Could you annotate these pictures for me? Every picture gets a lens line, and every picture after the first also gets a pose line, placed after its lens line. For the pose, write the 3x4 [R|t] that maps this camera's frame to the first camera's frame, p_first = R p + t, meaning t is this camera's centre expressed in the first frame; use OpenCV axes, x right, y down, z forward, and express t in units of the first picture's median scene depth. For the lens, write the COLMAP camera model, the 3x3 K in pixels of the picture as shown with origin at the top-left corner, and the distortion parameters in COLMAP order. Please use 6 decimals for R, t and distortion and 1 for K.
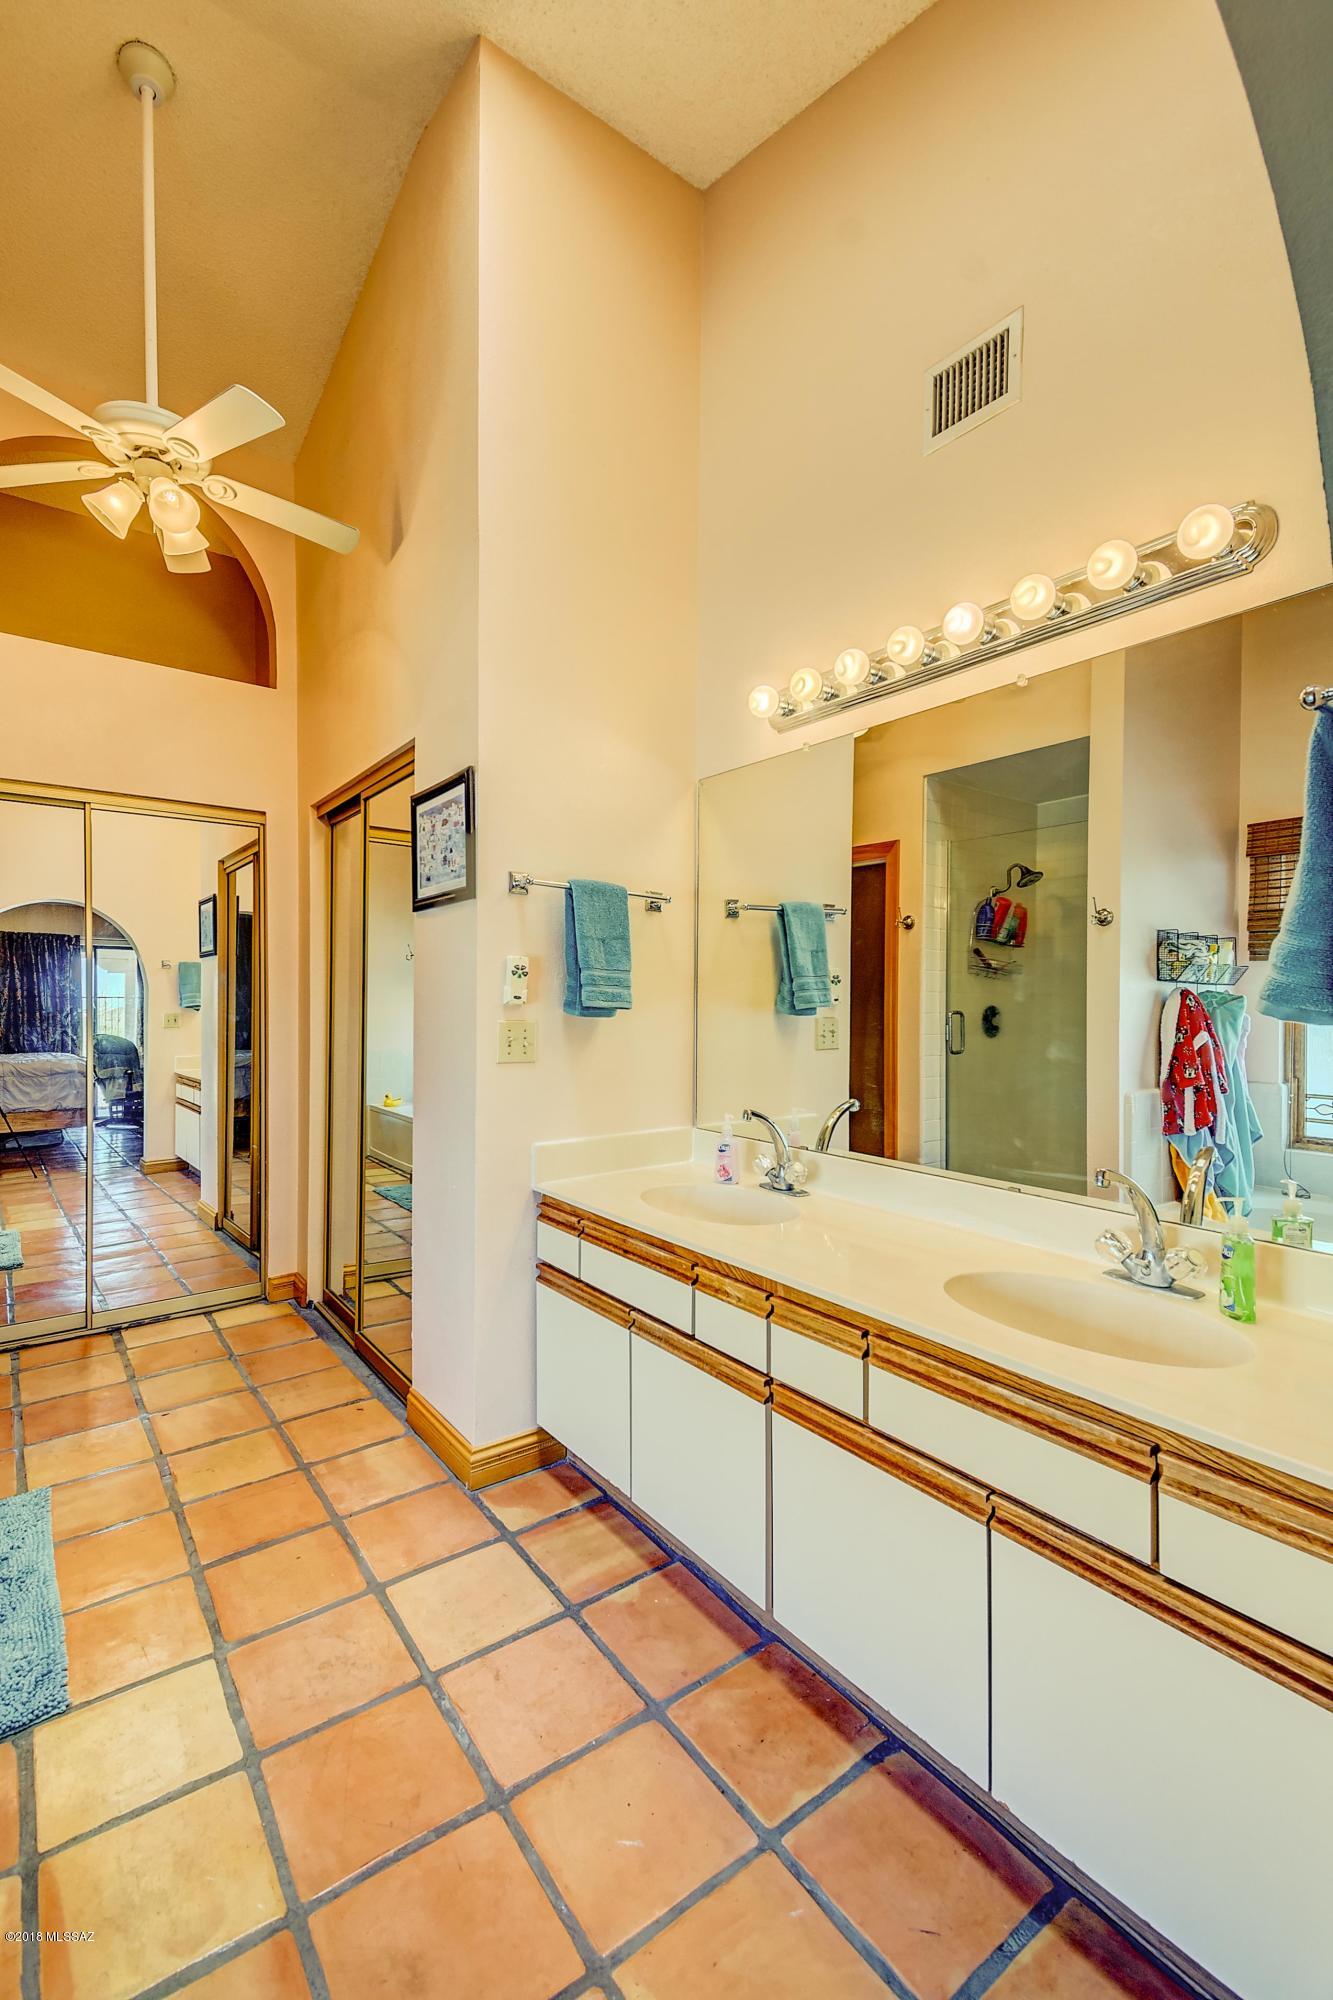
lens RADIAL K [[884.6, 0, 663.3], [0, 884.6, 997.5], [0, 0, 1]] dist [0.002463, -0.002566]
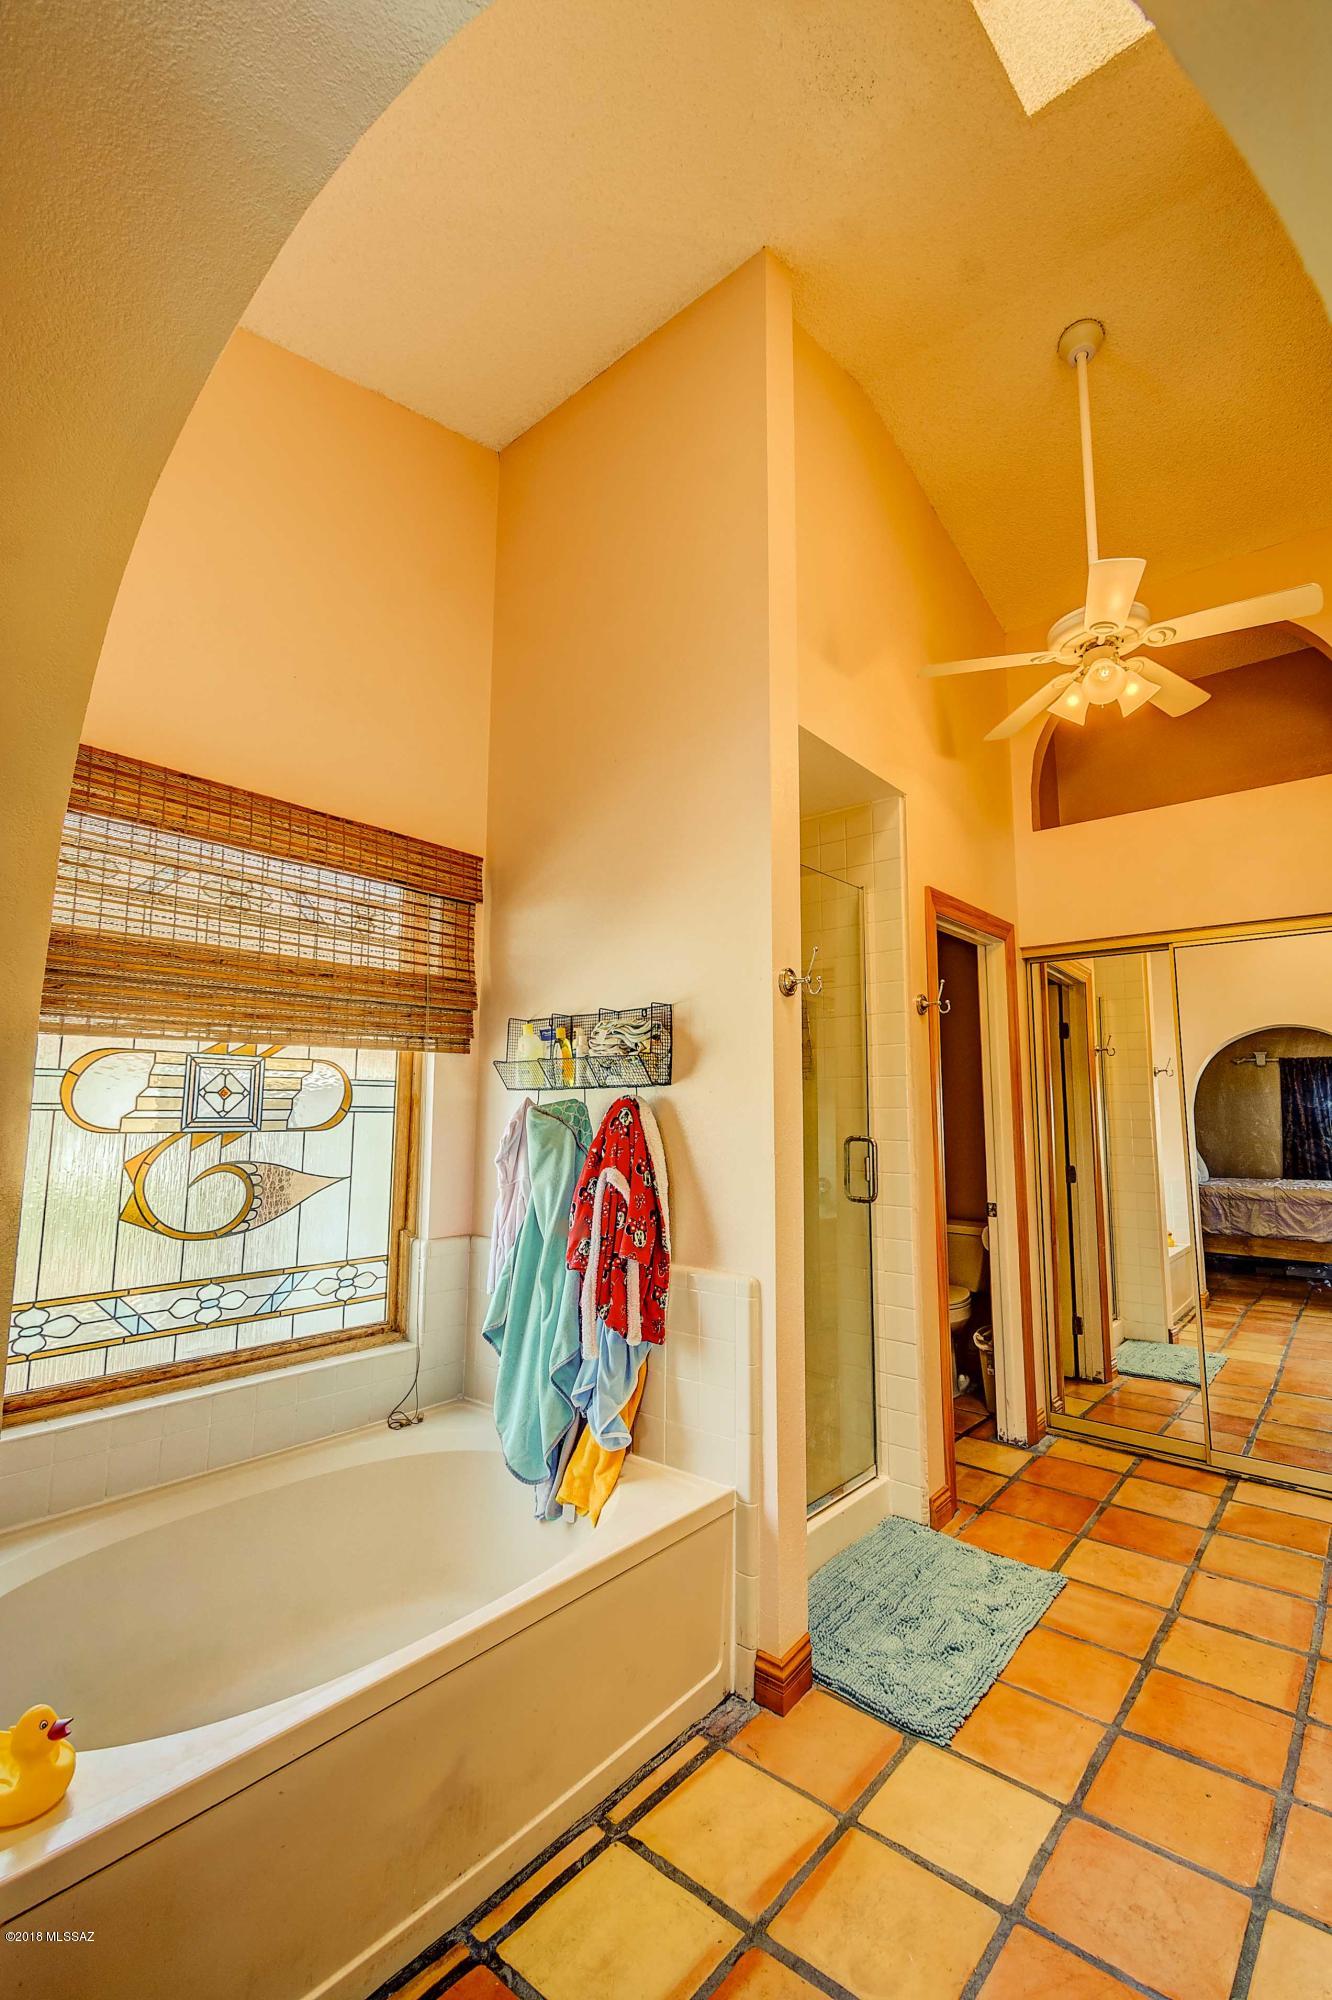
lens RADIAL K [[884.6, 0, 664.1], [0, 884.6, 995.7], [0, 0, 1]] dist [0.002463, -0.002566]
pose [[0.236386, -0.125273, -0.963550, 0.344212], [-0.011682, 0.991216, -0.131736, -0.013154], [0.971589, 0.042397, 0.232846, 0.230700]]
